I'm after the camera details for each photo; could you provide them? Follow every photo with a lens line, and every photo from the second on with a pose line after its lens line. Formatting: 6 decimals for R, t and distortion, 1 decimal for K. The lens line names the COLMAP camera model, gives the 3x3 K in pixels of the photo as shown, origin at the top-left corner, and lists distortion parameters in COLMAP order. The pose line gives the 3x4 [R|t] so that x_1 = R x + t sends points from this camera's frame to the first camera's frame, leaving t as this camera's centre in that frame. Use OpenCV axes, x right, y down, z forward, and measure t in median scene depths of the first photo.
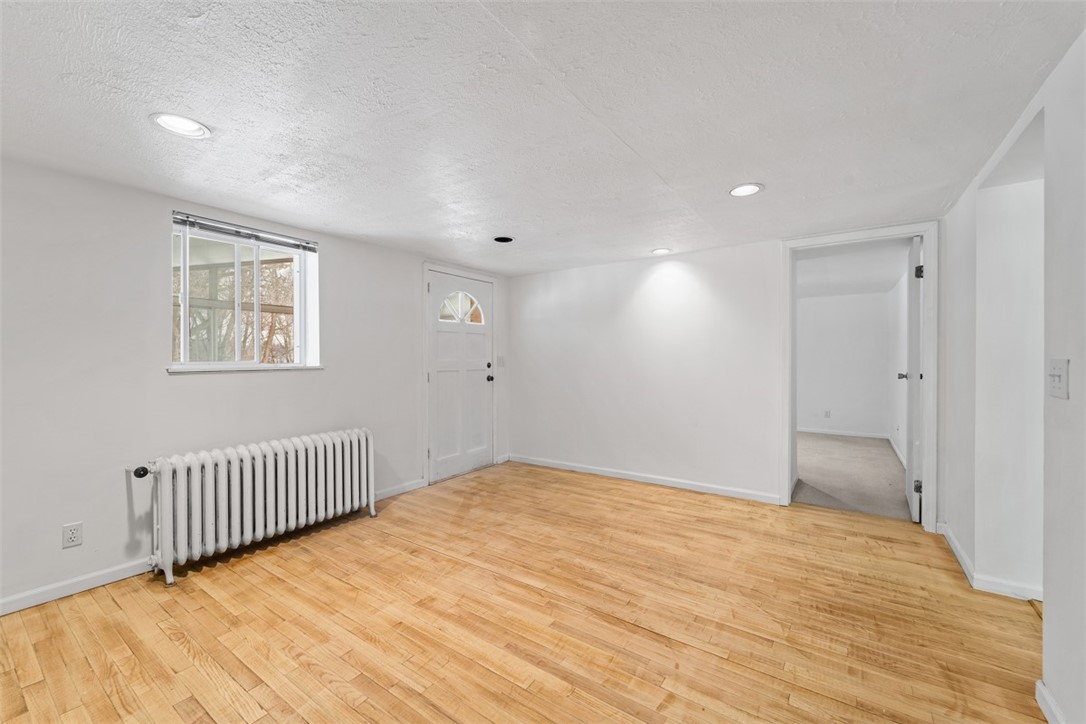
lens RADIAL K [[433.7, 0, 543.0], [0, 433.7, 362.0], [0, 0, 1]] dist [-0.002761, -0.000690]
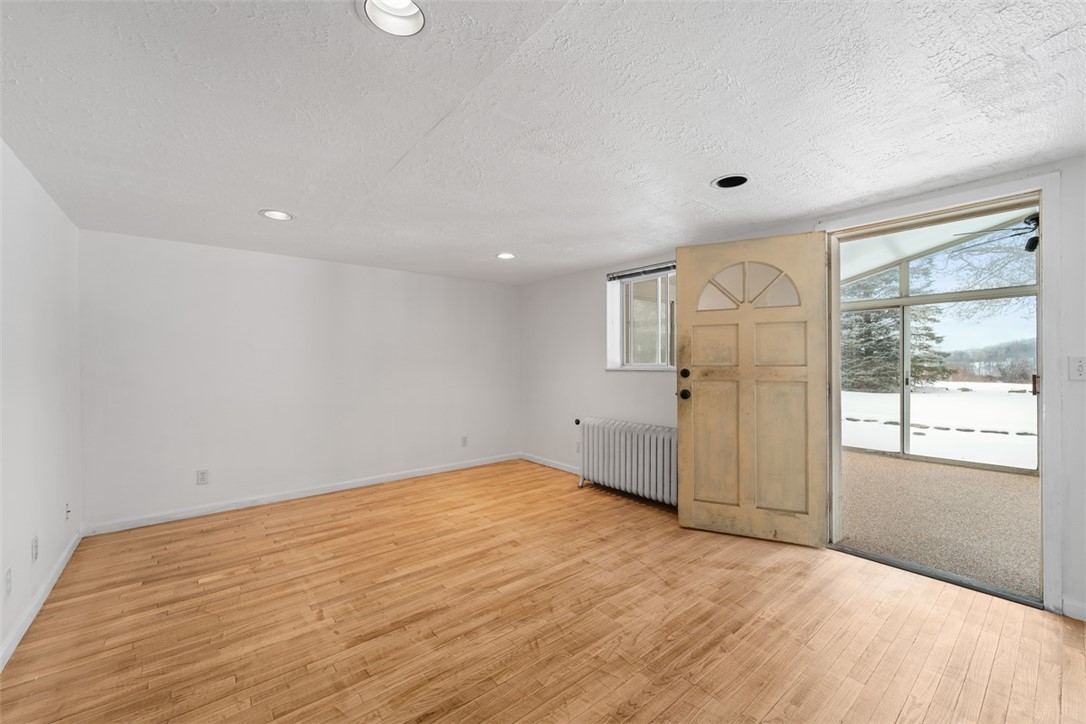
lens RADIAL K [[433.7, 0, 543.0], [0, 433.7, 362.0], [0, 0, 1]] dist [-0.002761, -0.000690]
pose [[-0.278311, 0.006293, -0.960470, 0.935978], [-0.003739, 0.999964, 0.007635, -0.021461], [0.960484, 0.005716, -0.278277, 1.370552]]
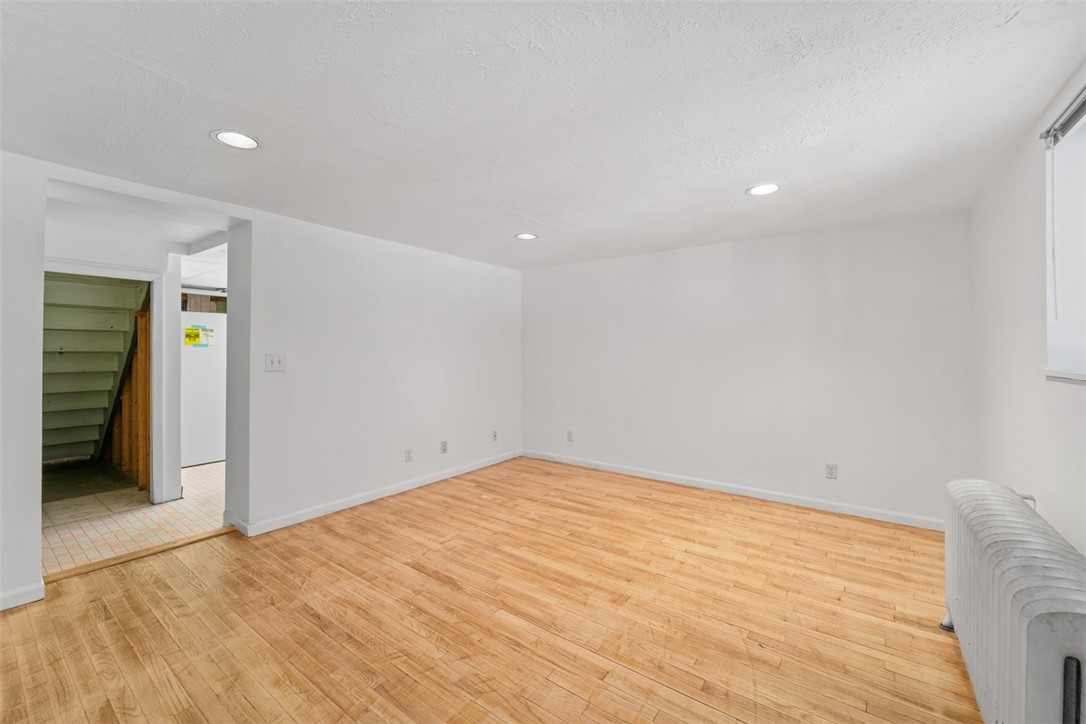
lens RADIAL K [[440.1, 0, 538.1], [0, 440.1, 351.8], [0, 0, 1]] dist [-0.001974, -0.000378]
pose [[-0.999384, 0.000980, 0.035074, -0.111505], [0.001388, 0.999932, 0.011602, -0.022910], [-0.035060, 0.011644, -0.999317, 1.882681]]
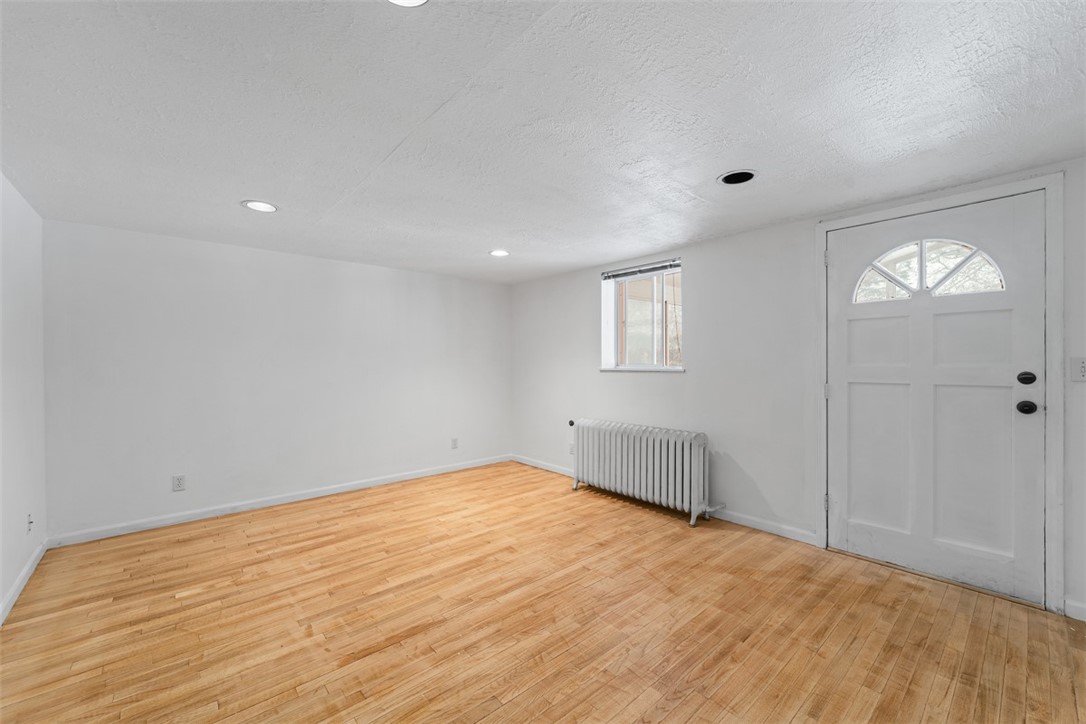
lens RADIAL K [[433.7, 0, 543.0], [0, 433.7, 362.0], [0, 0, 1]] dist [-0.002761, -0.000690]
pose [[-0.243876, 0.005621, -0.969790, 0.909250], [-0.005537, 0.999959, 0.007188, -0.021112], [0.969791, 0.007122, -0.243834, 1.323502]]
